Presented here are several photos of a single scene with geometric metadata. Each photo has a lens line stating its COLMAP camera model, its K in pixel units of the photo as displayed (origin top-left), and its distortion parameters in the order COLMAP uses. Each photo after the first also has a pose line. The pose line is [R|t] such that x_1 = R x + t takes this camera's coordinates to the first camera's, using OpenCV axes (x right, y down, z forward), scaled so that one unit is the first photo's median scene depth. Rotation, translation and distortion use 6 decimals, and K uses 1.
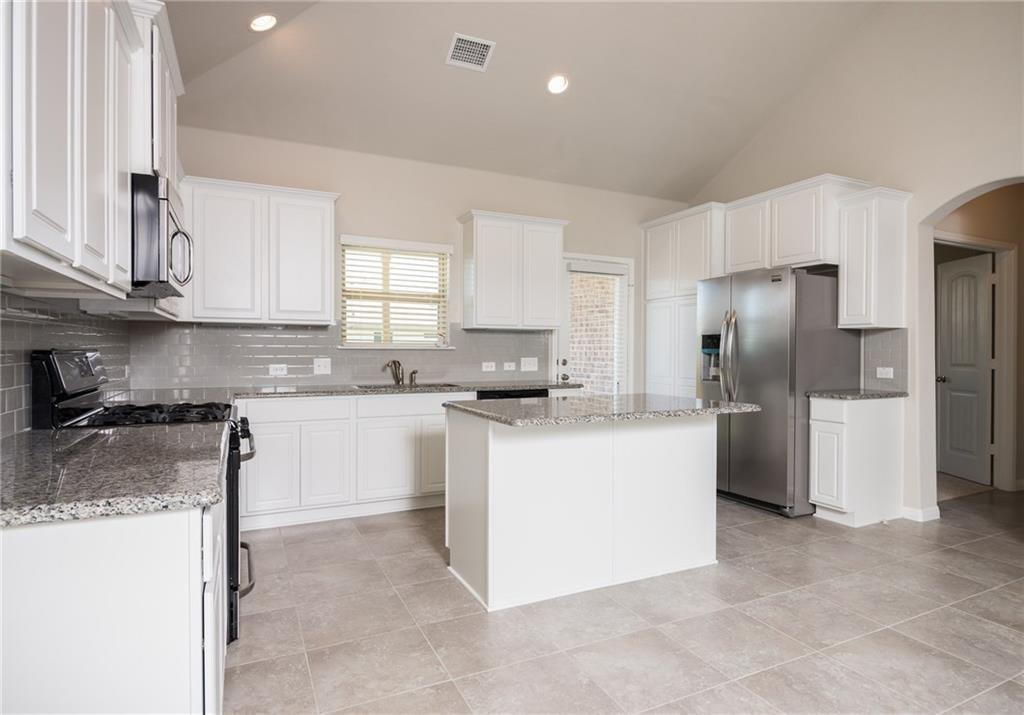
lens RADIAL K [[602.2, 0, 537.3], [0, 602.2, 354.1], [0, 0, 1]] dist [-0.003129, -0.000885]
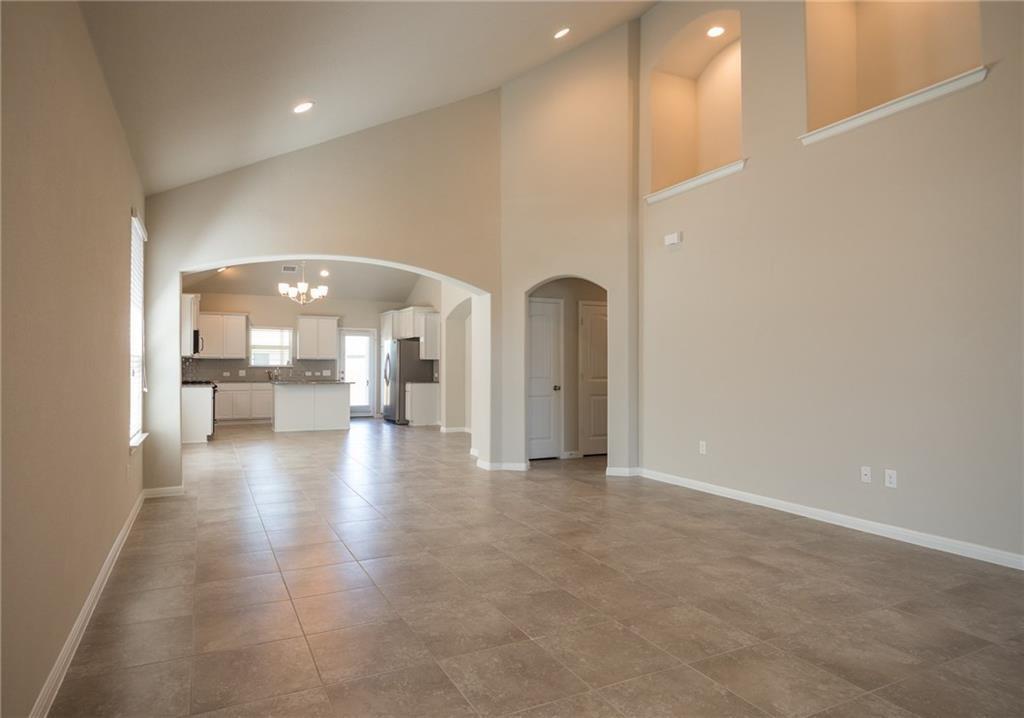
lens RADIAL K [[601.8, 0, 512.0], [0, 601.8, 359.0], [0, 0, 1]] dist [-0.037259, -0.000350]
pose [[0.999945, -0.001512, -0.010418, 0.922386], [0.001337, 0.999859, -0.016754, 0.002784], [0.010442, 0.016739, 0.999805, -1.756205]]
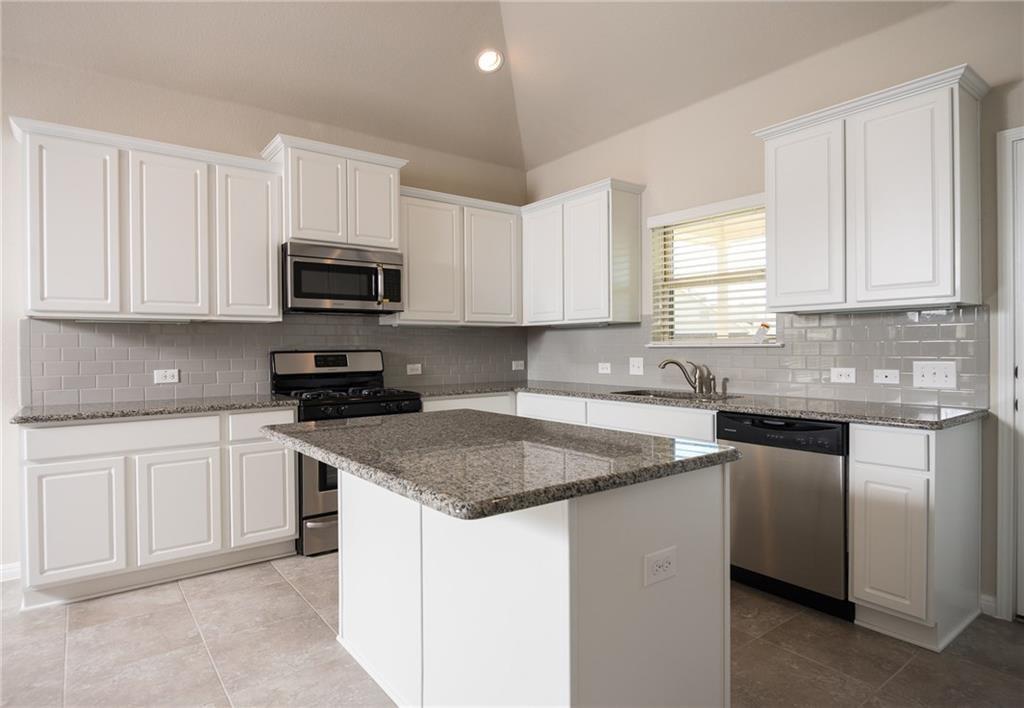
lens RADIAL K [[576.9, 0, 494.4], [0, 576.9, 352.8], [0, 0, 1]] dist [-0.004774, -0.002168]
pose [[0.154478, 0.005709, -0.987980, 0.480429], [0.002259, 0.999979, 0.006131, -0.006192], [0.987994, -0.003179, 0.154462, 0.649344]]
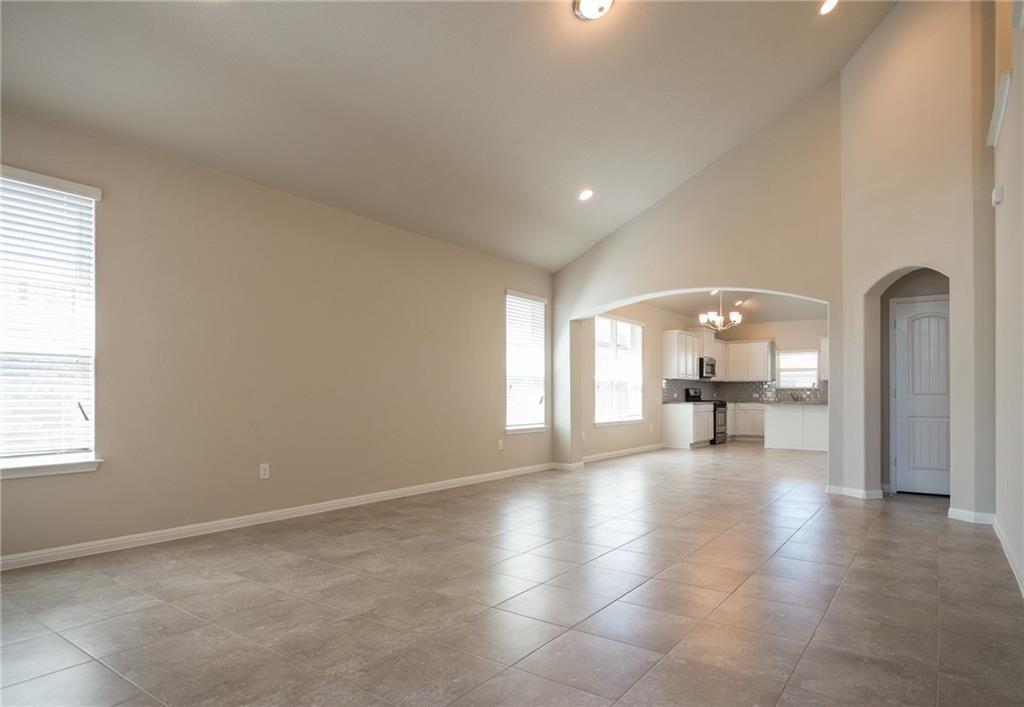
lens RADIAL K [[614.3, 0, 510.0], [0, 614.3, 385.8], [0, 0, 1]] dist [0.000089, -0.000903]
pose [[0.452334, -0.013359, -0.891749, 1.801213], [-0.005297, 0.999830, -0.017664, 0.037298], [0.891833, 0.012713, 0.452186, -1.555674]]
